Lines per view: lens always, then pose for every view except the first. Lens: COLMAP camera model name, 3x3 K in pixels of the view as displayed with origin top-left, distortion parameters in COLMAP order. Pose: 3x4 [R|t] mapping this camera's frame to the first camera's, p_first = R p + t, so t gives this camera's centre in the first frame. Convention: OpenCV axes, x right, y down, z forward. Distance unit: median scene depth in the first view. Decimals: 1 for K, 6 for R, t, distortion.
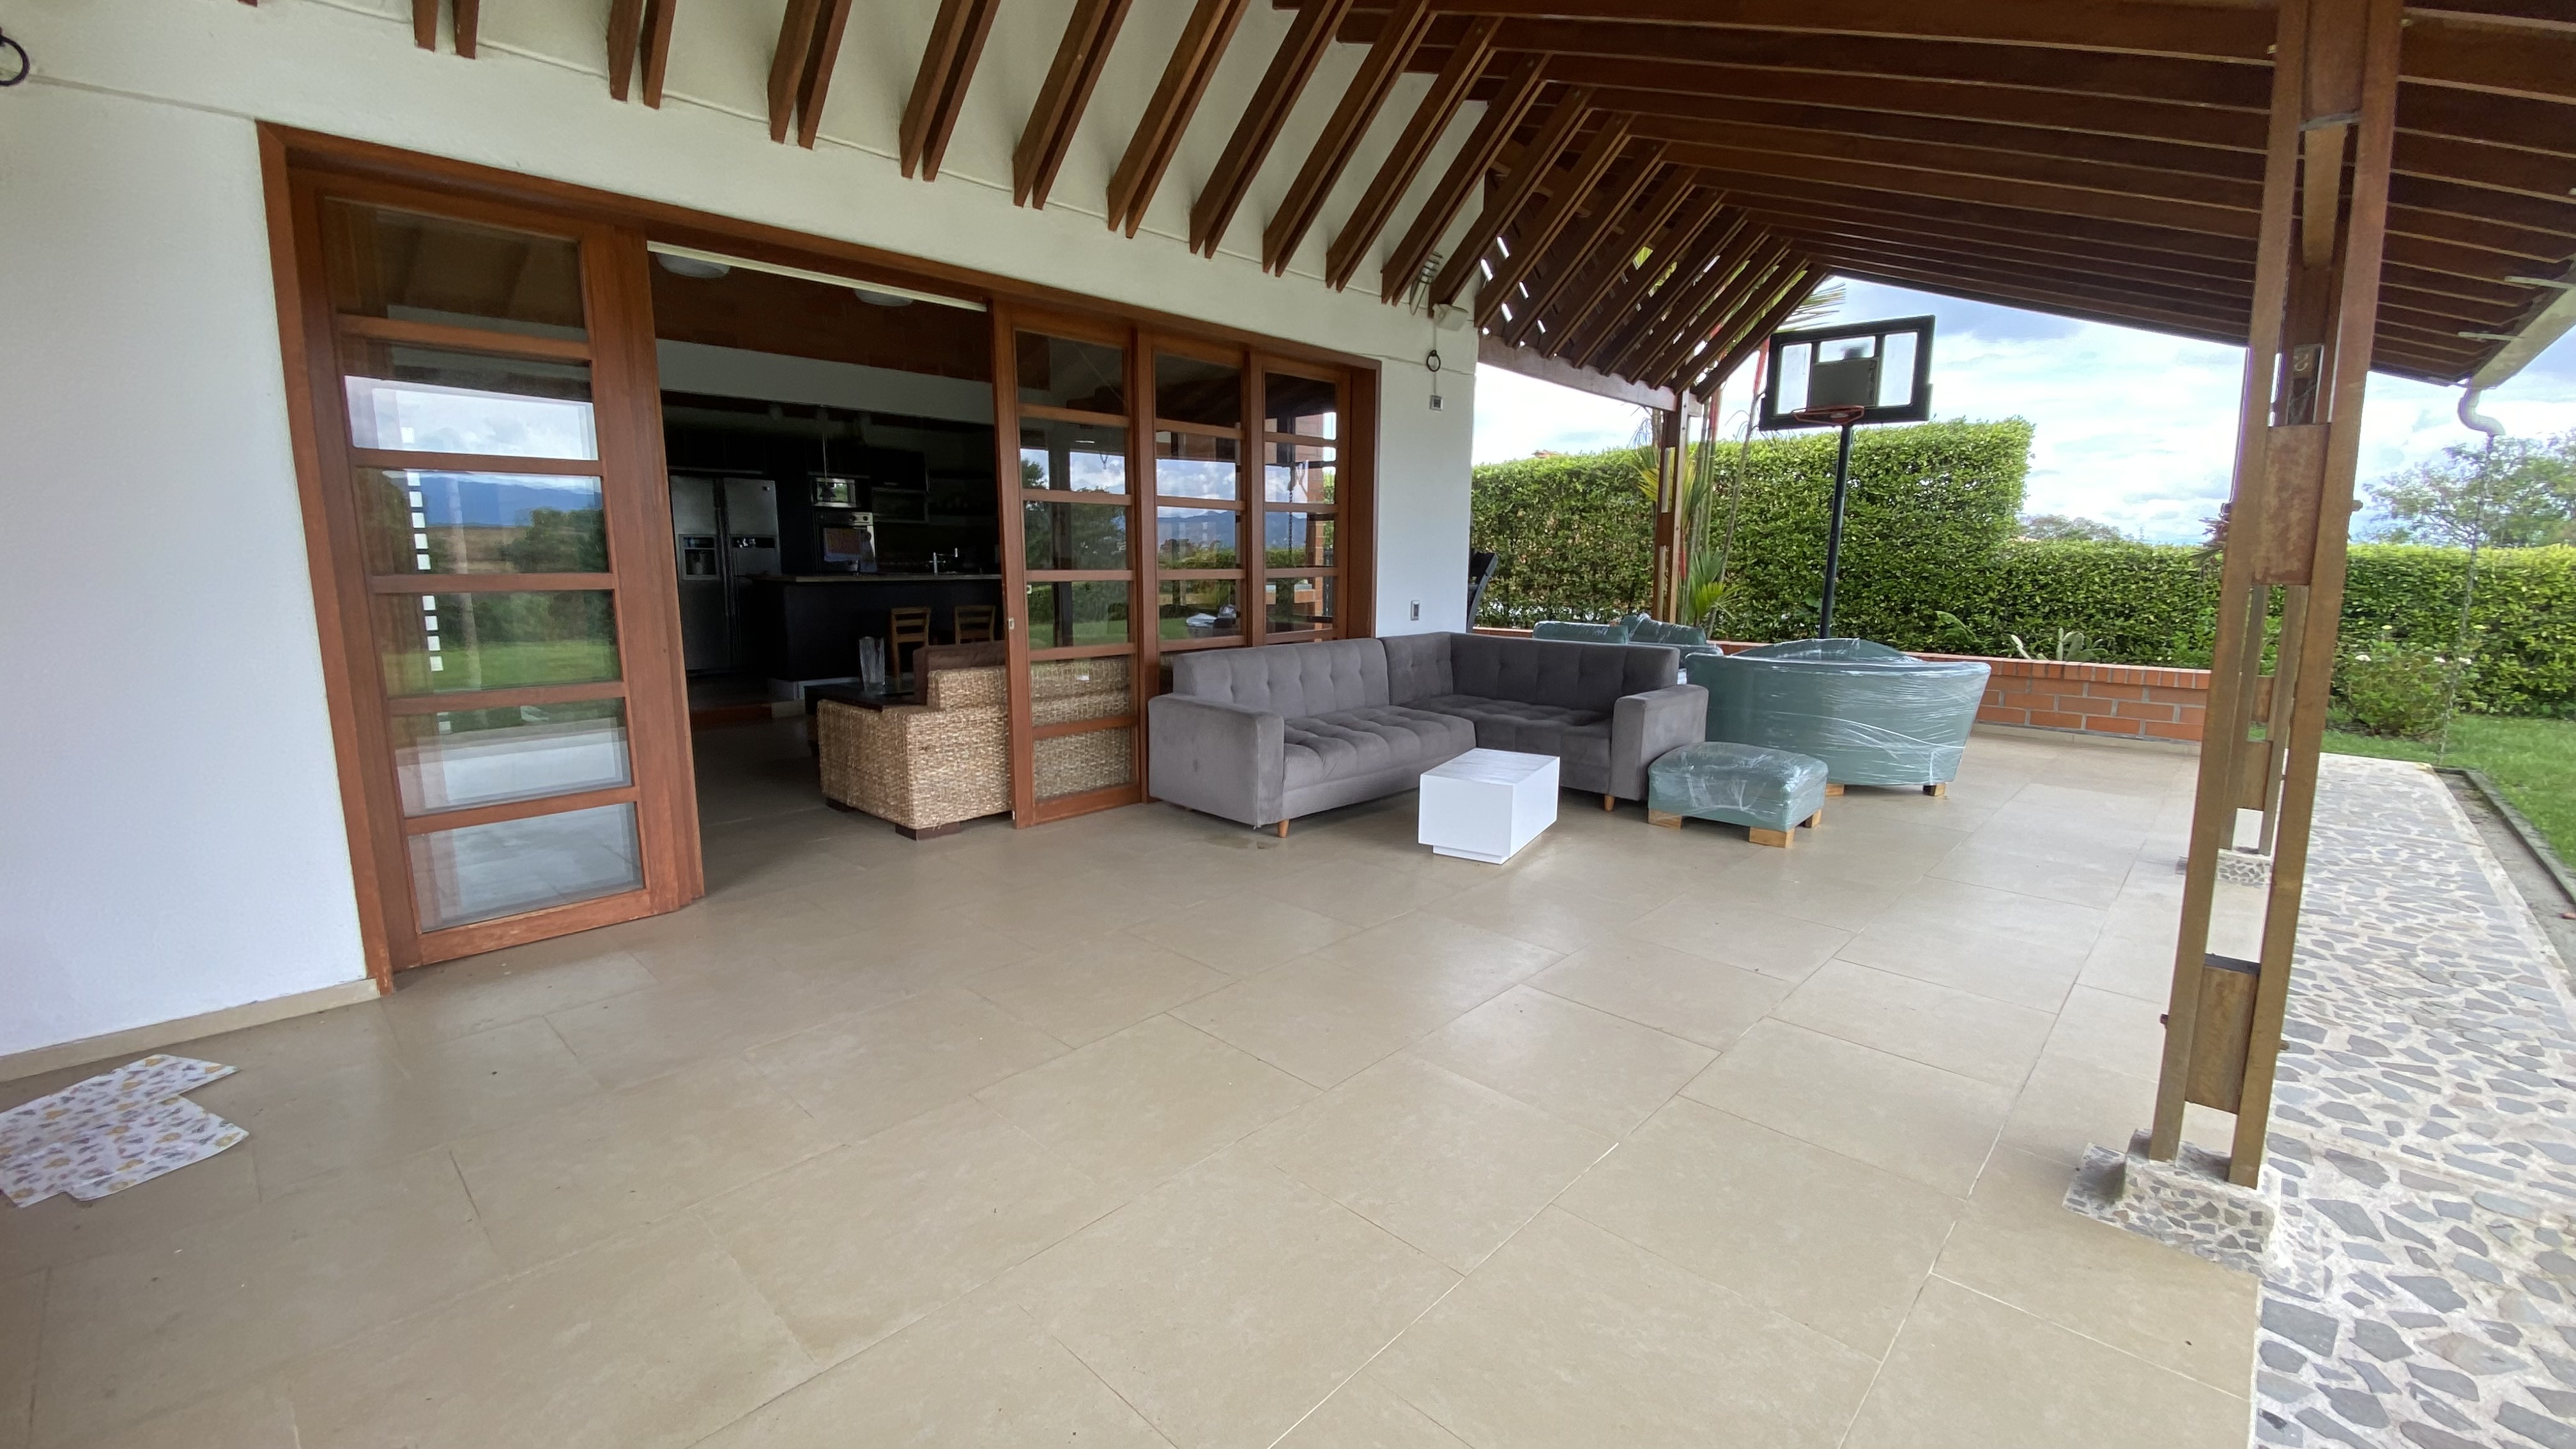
lens RADIAL K [[1044.4, 0, 1288.0], [0, 1044.4, 724.5], [0, 0, 1]] dist [0.001746, -0.014912]
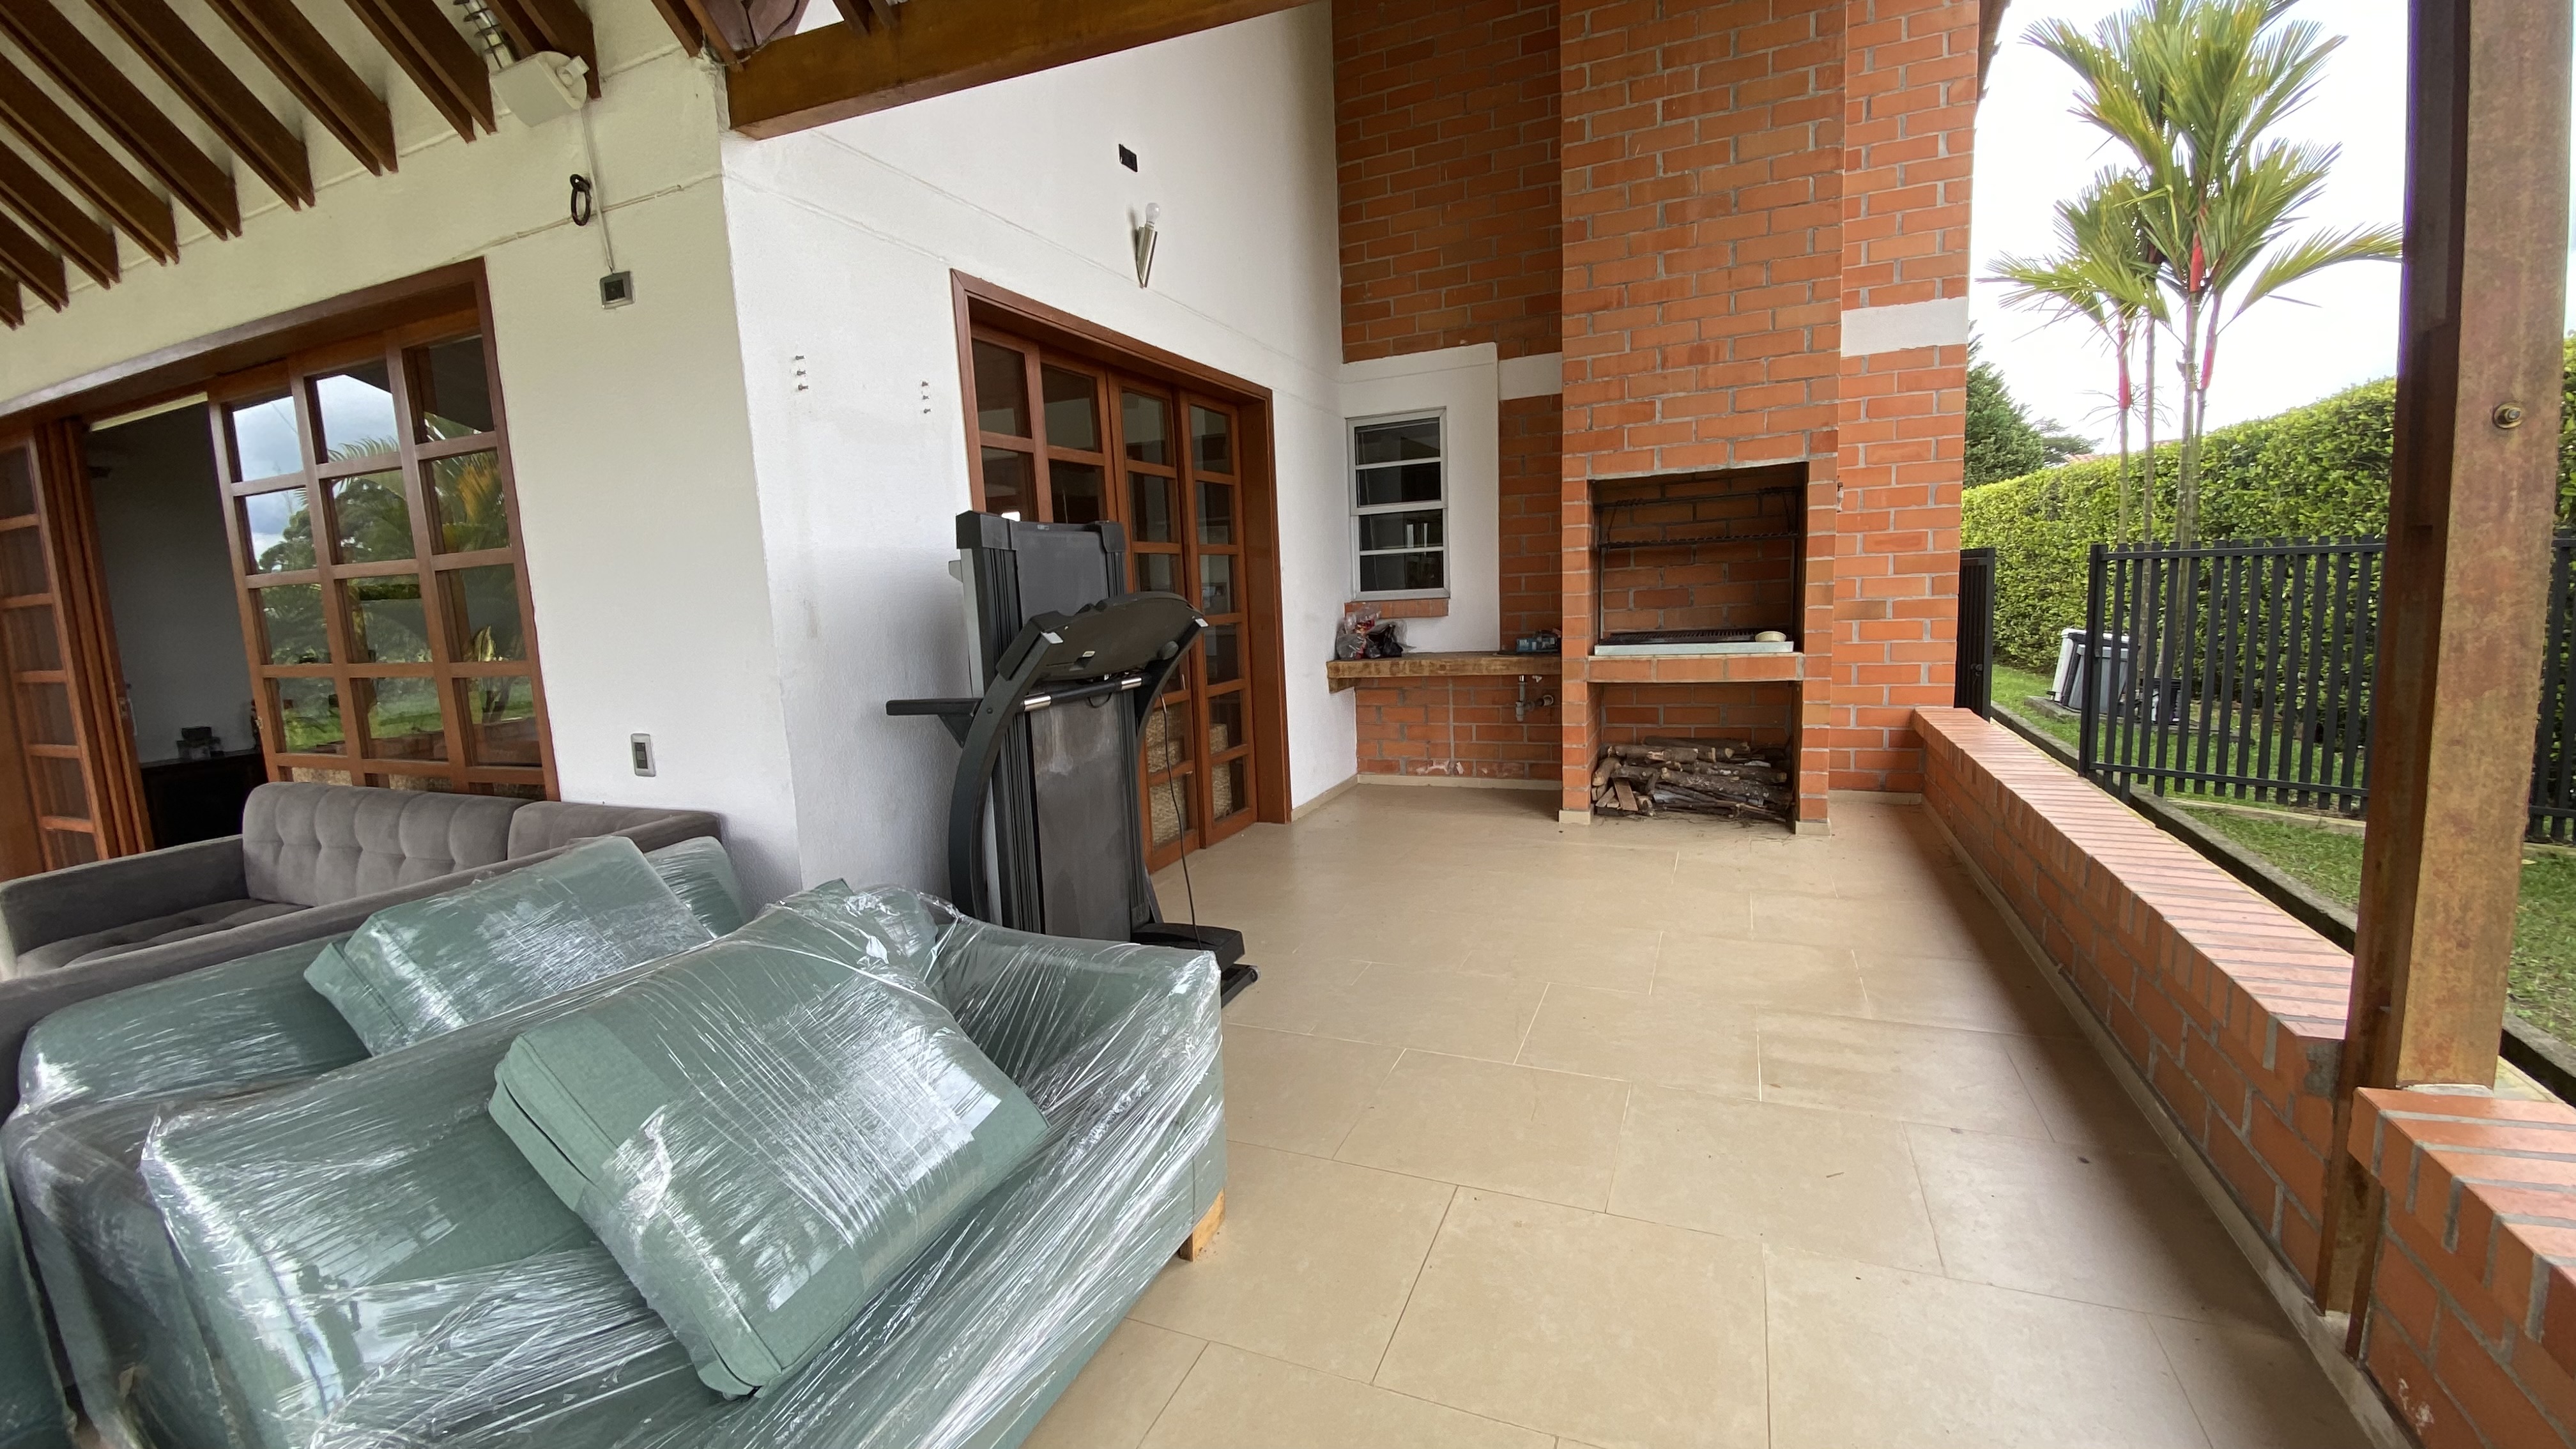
lens RADIAL K [[1044.4, 0, 1288.0], [0, 1044.4, 724.5], [0, 0, 1]] dist [0.001746, -0.014912]
pose [[0.358451, 0.112534, -0.926741, 0.664088], [-0.087954, 0.992363, 0.086483, -0.190285], [0.929396, 0.050510, 0.365611, 1.109621]]
